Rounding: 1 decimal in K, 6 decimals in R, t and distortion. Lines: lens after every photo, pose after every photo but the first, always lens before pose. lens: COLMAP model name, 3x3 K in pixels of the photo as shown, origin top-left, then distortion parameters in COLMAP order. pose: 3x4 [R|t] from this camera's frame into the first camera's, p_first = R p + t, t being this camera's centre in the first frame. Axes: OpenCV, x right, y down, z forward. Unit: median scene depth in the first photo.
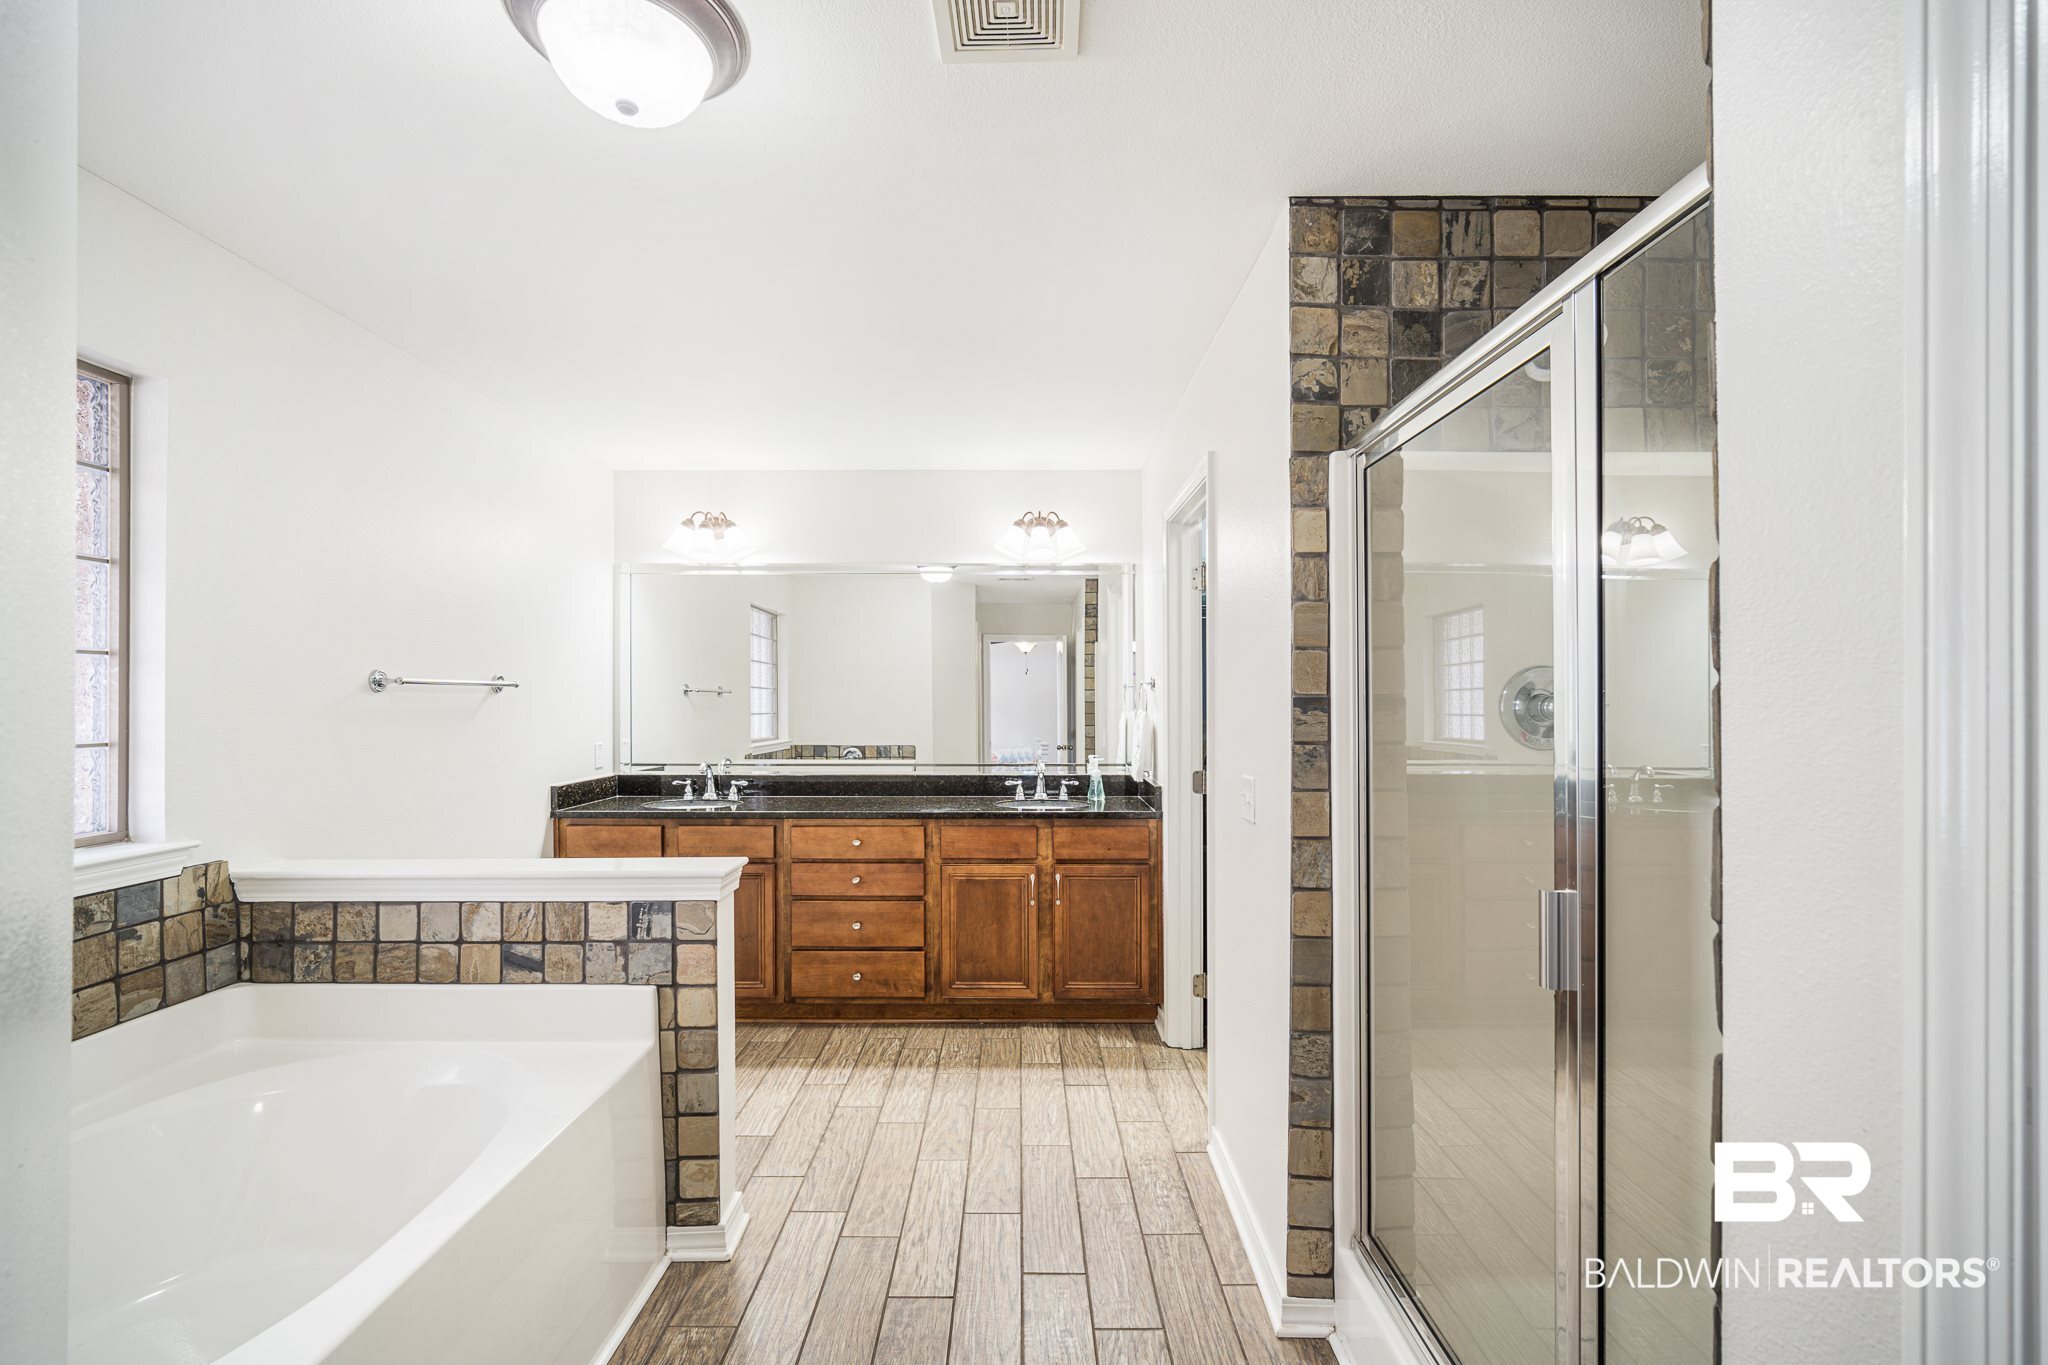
lens RADIAL K [[890.1, 0, 1024.3], [0, 890.1, 689.7], [0, 0, 1]] dist [-0.004319, 0.000134]
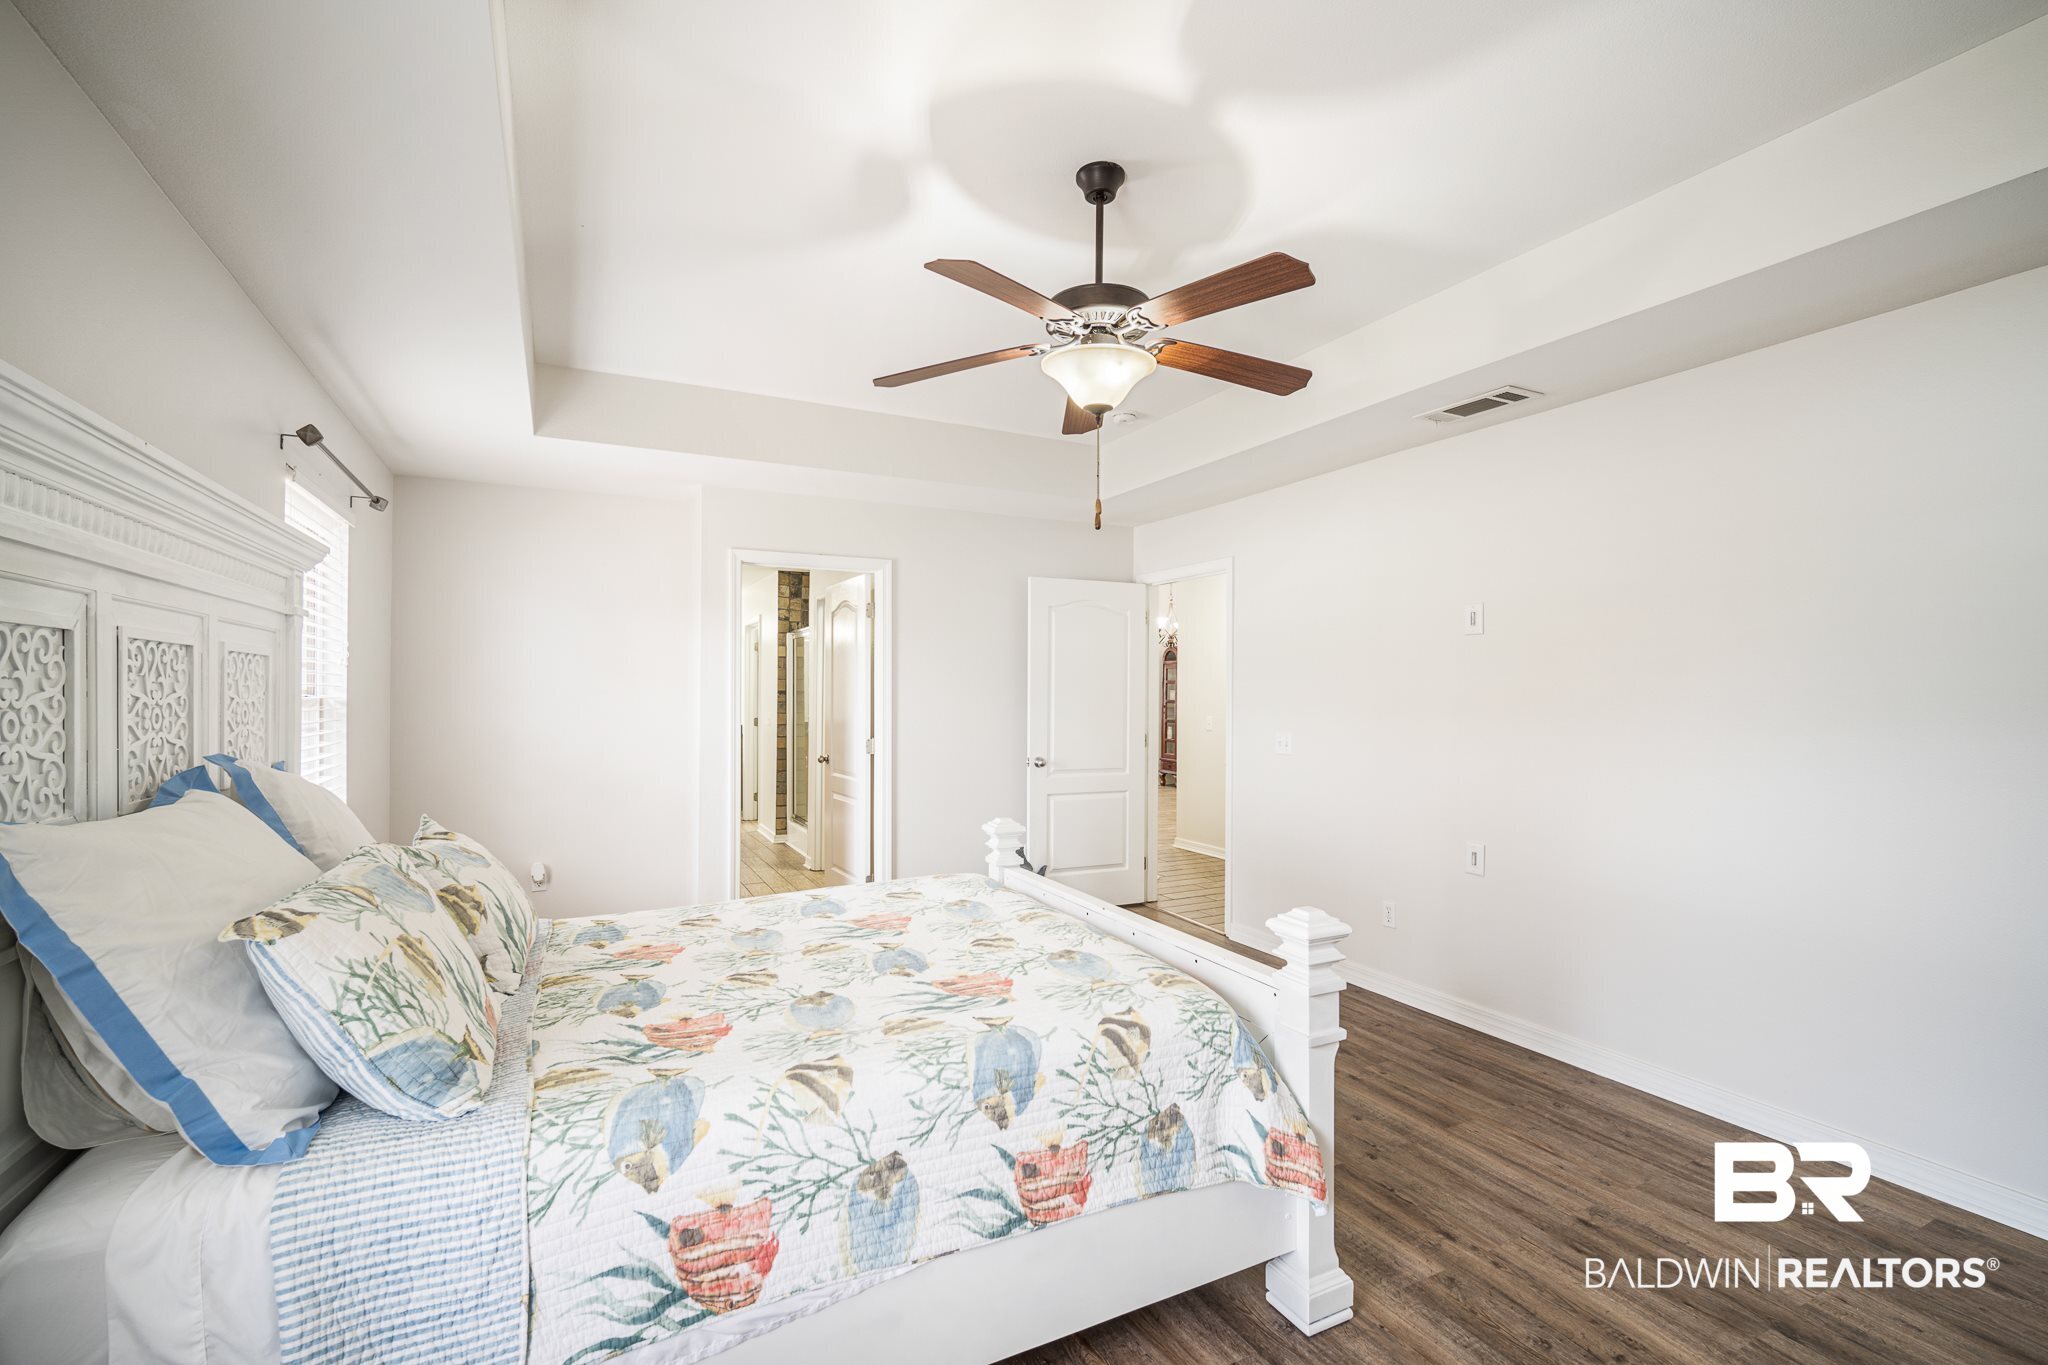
lens RADIAL K [[890.1, 0, 1025.4], [0, 890.1, 687.5], [0, 0, 1]] dist [-0.004319, 0.000134]
pose [[0.890095, 0.005030, 0.455748, -0.566408], [-0.005718, 0.999984, 0.000131, -0.015550], [-0.455739, -0.002723, 0.890109, -3.240035]]
